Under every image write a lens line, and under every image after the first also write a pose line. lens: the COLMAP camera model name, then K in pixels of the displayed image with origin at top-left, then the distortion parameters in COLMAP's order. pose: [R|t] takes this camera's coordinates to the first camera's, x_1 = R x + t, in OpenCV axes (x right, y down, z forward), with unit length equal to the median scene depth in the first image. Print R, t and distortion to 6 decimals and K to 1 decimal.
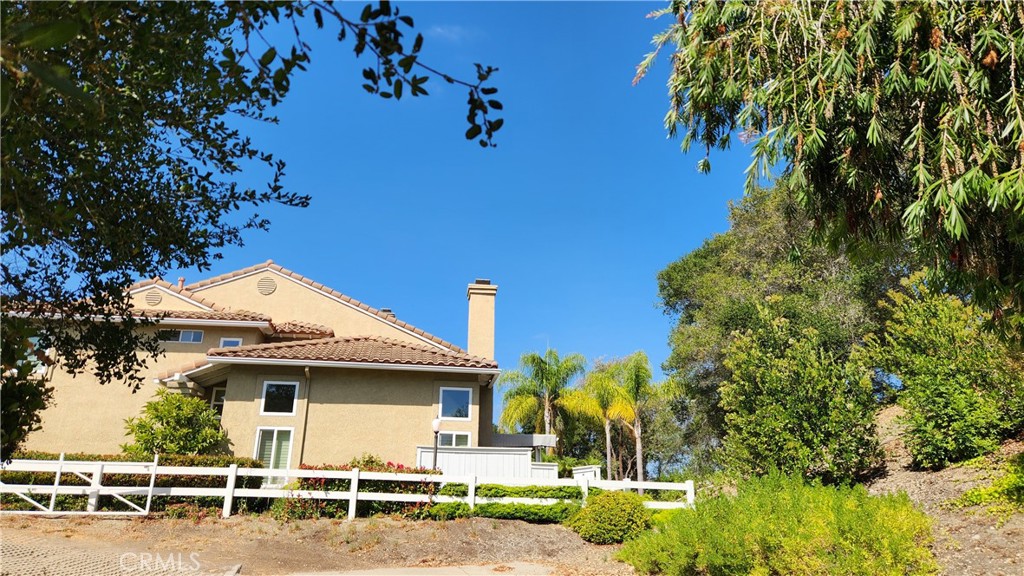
lens RADIAL K [[753.7, 0, 512.0], [0, 753.7, 288.0], [0, 0, 1]] dist [0.141305, -0.147992]
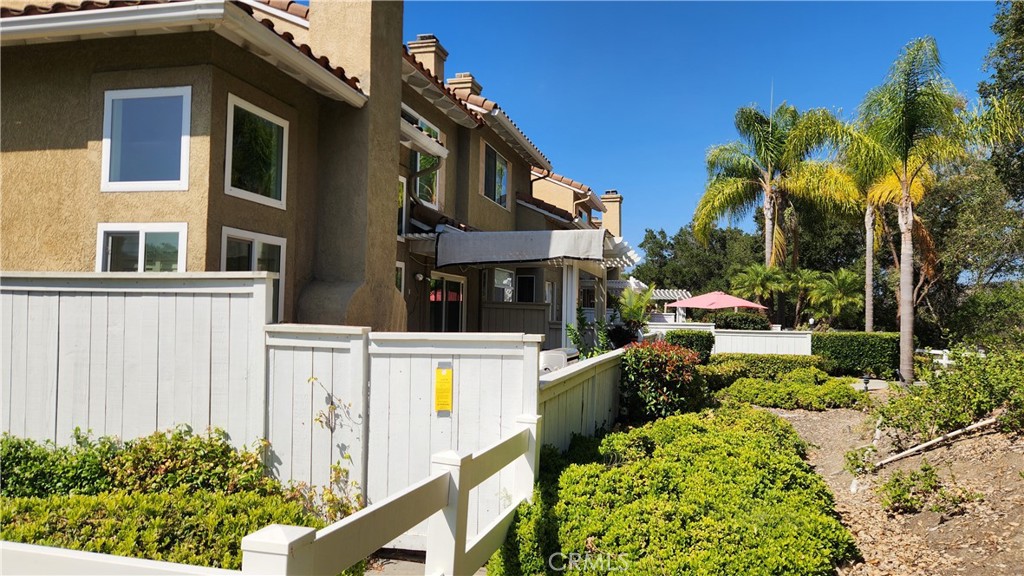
lens RADIAL K [[753.7, 0, 512.0], [0, 753.7, 288.0], [0, 0, 1]] dist [0.141305, -0.147992]
pose [[0.930301, 0.001120, -0.366794, 0.112630], [0.089881, 0.968811, 0.230924, 0.095293], [0.355613, -0.247797, 0.901186, 0.468500]]
